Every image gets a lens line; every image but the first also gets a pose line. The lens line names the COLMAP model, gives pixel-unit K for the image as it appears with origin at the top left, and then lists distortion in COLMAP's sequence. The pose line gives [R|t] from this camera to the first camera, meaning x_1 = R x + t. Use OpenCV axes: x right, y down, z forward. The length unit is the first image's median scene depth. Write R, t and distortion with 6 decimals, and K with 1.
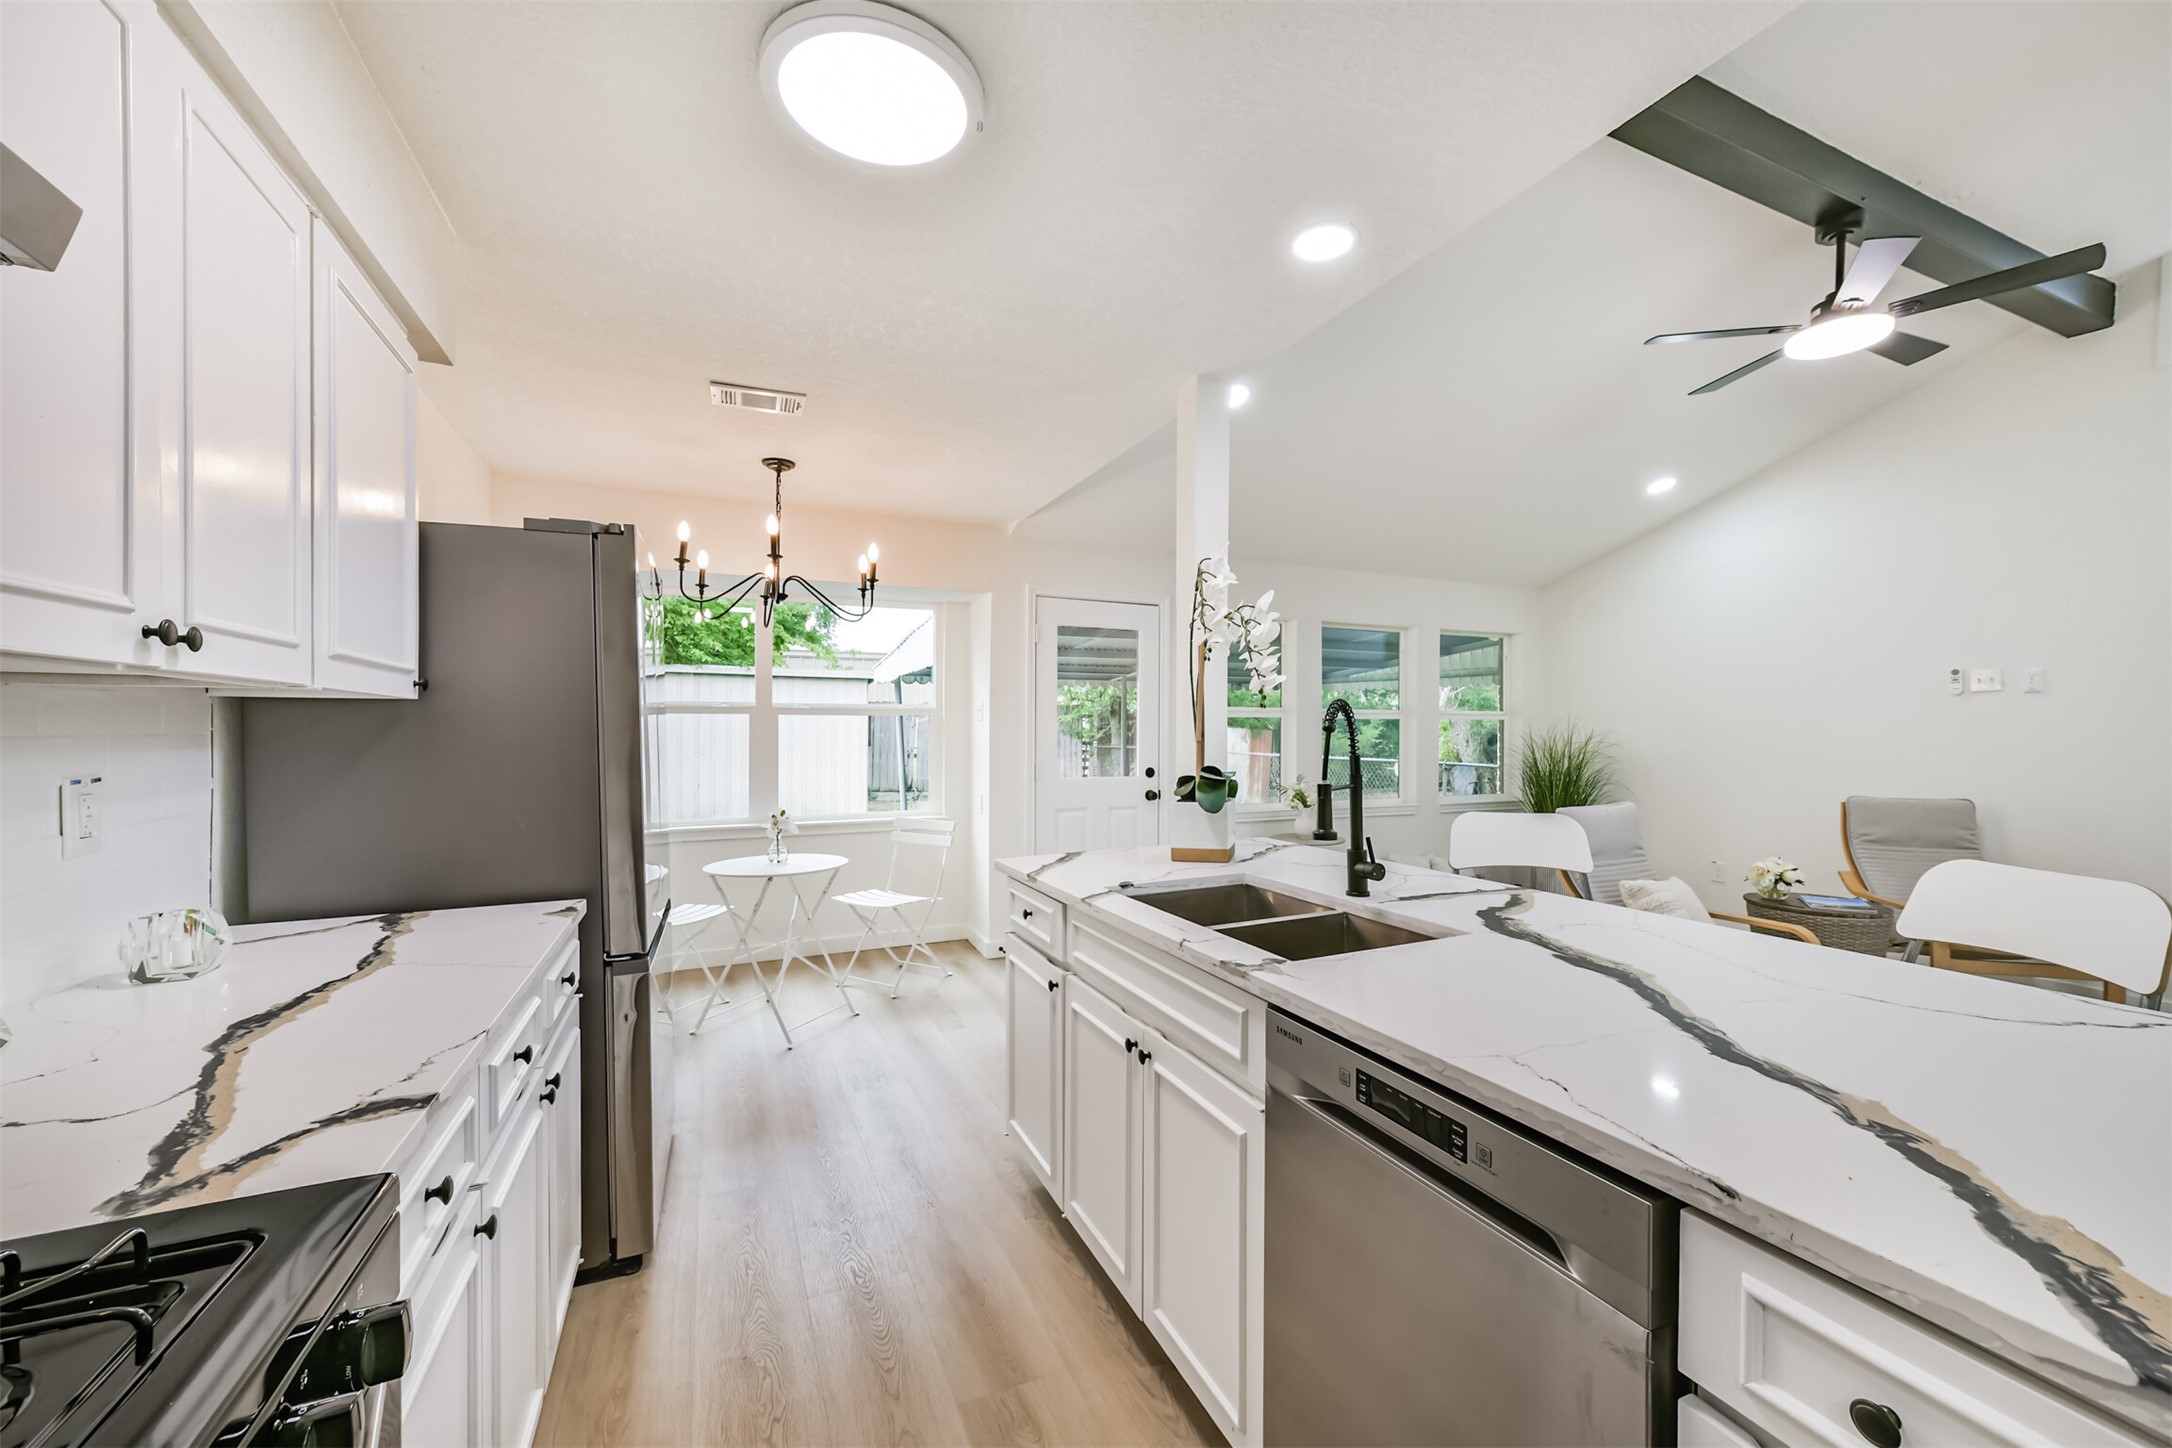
lens RADIAL K [[842.7, 0, 1085.2], [0, 842.7, 721.5], [0, 0, 1]] dist [0.006530, -0.000309]
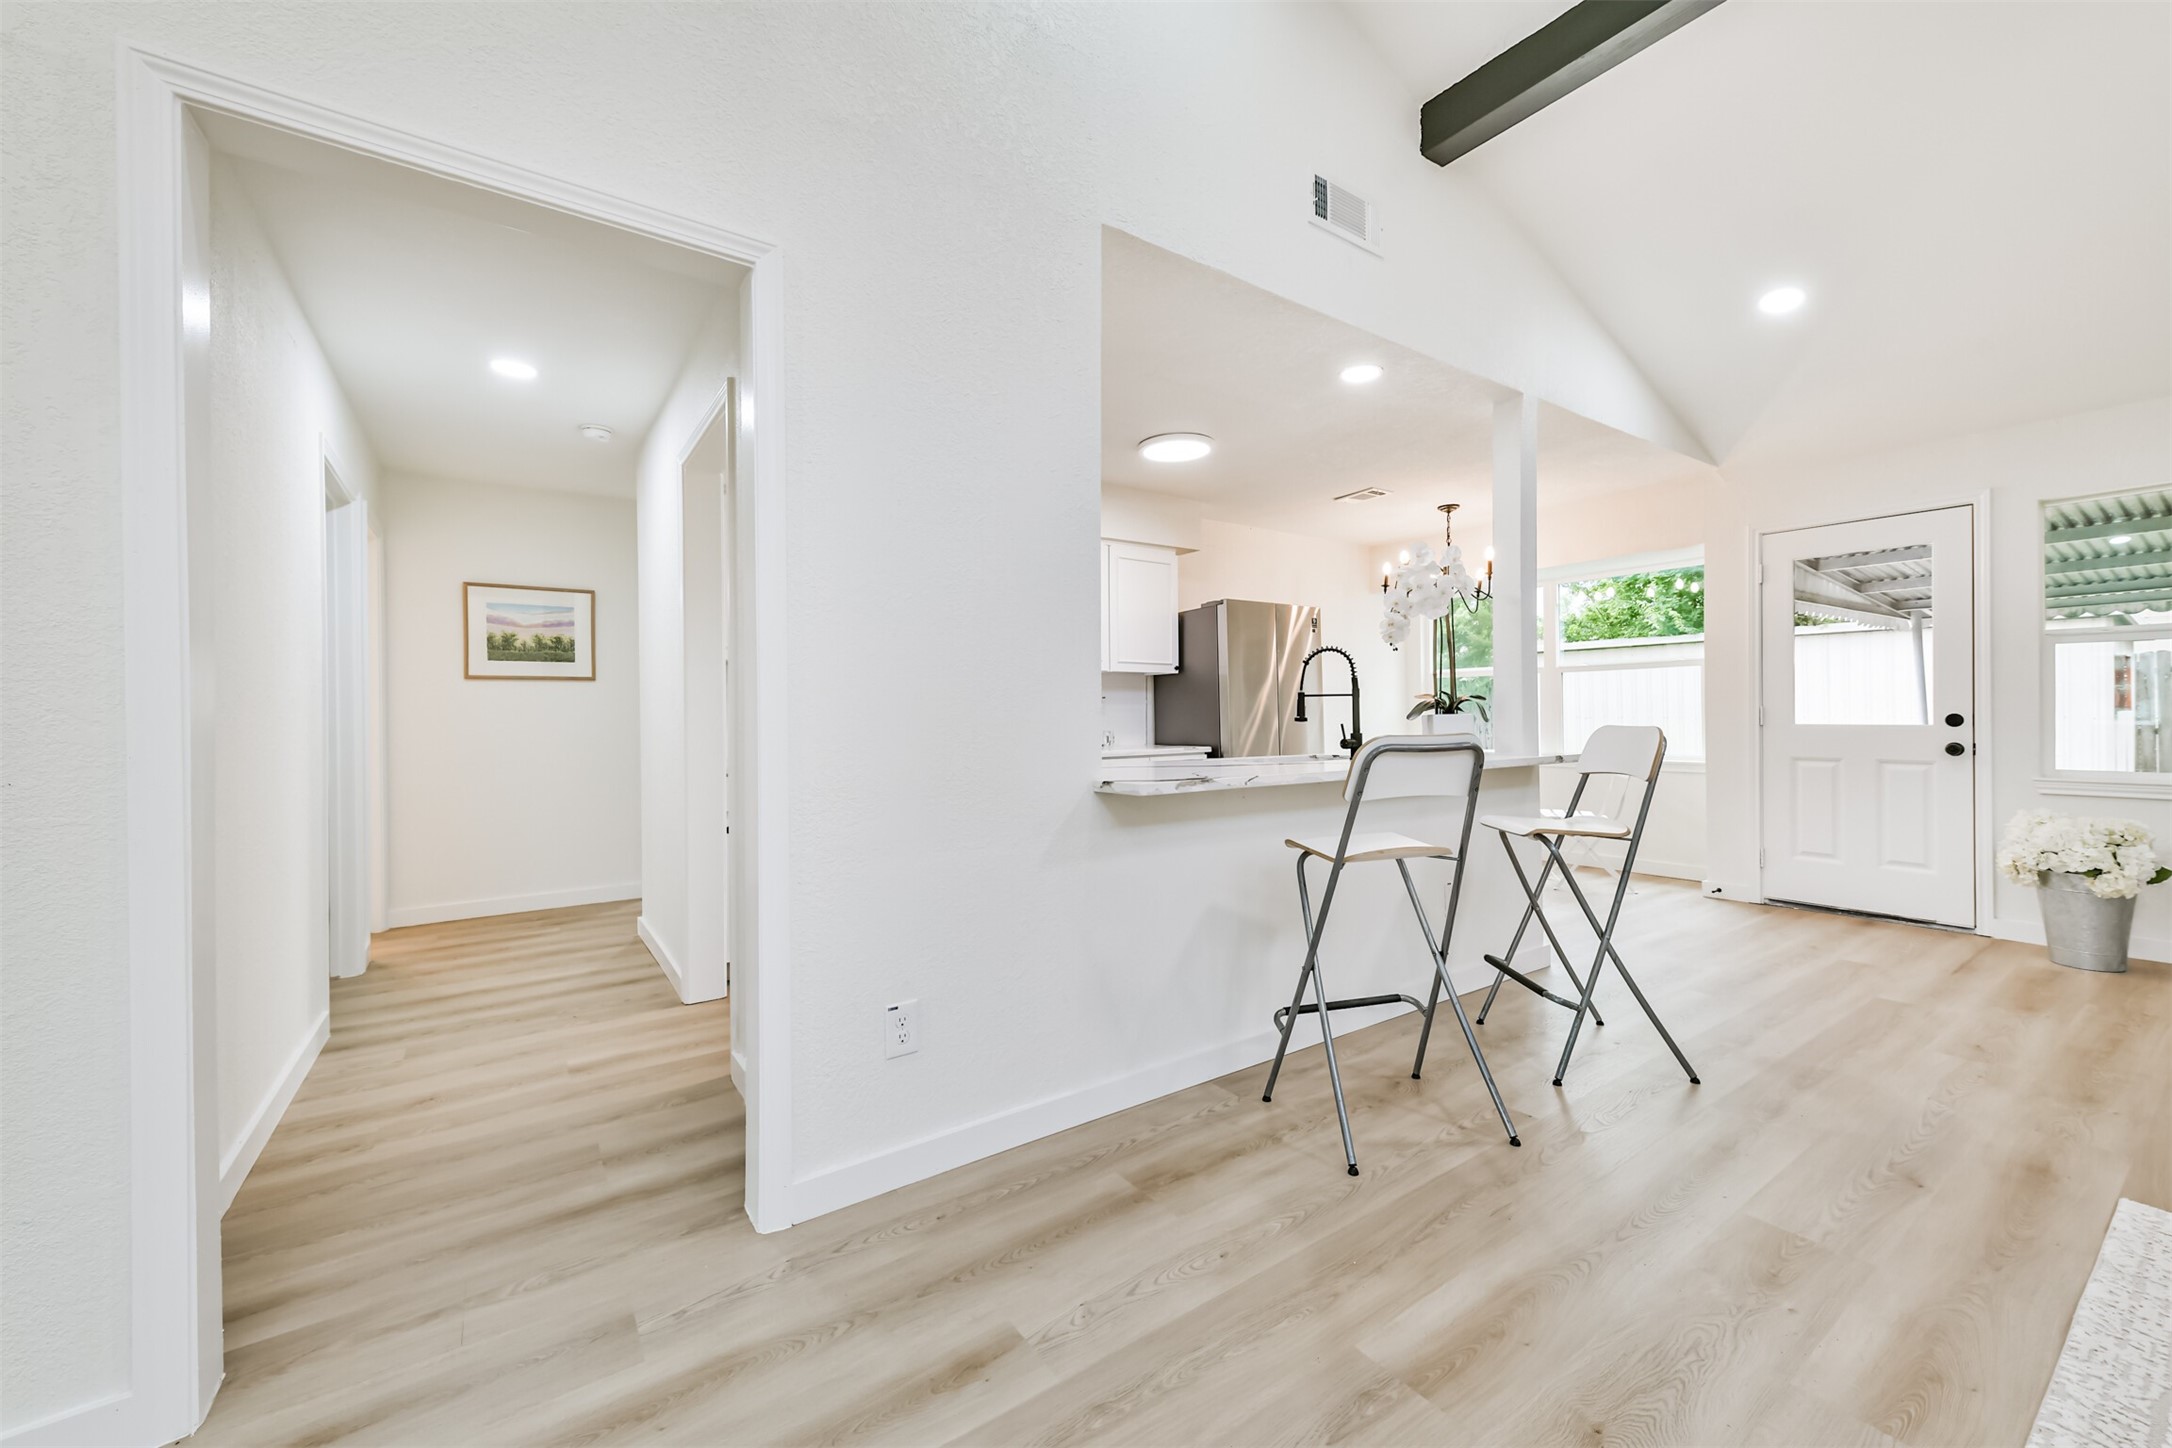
lens RADIAL K [[842.7, 0, 1098.0], [0, 842.7, 713.4], [0, 0, 1]] dist [0.006530, -0.000309]
pose [[0.178928, -0.005646, -0.983846, 0.749282], [0.019961, 0.999799, -0.002108, 0.041499], [0.983660, -0.019261, 0.179004, 0.072458]]
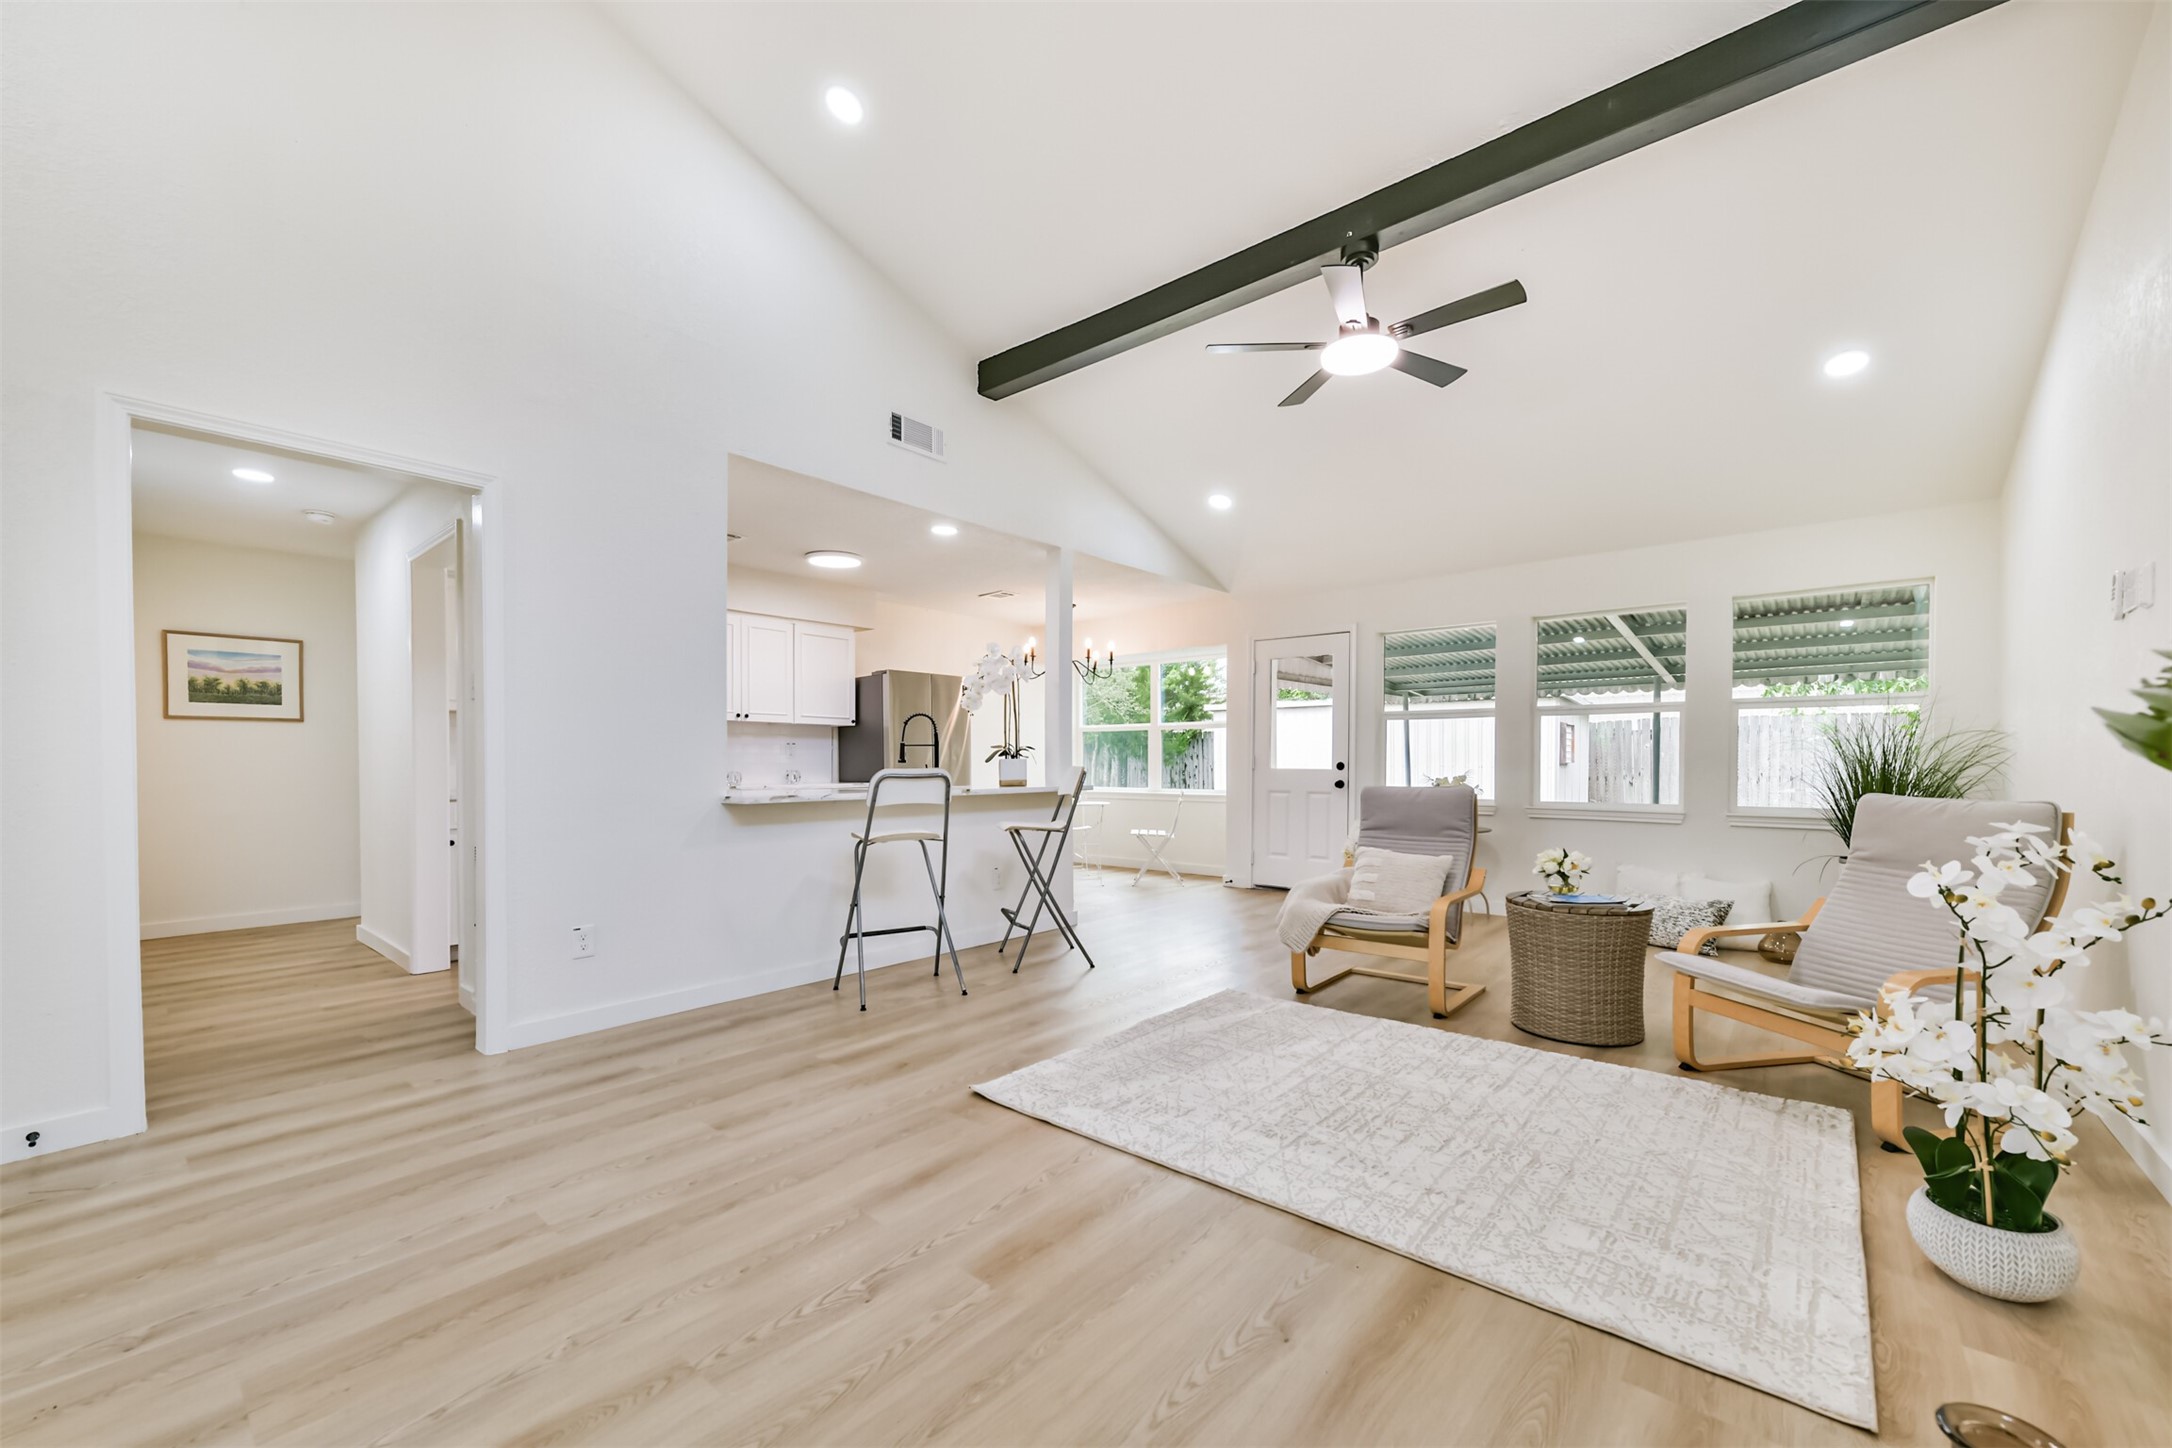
lens RADIAL K [[842.7, 0, 1089.8], [0, 842.7, 770.7], [0, 0, 1]] dist [0.006530, -0.000309]
pose [[0.422999, 0.009489, -0.906080, 1.113464], [0.010020, 0.999835, 0.015149, 0.046438], [0.906075, -0.015487, 0.422834, 0.132343]]
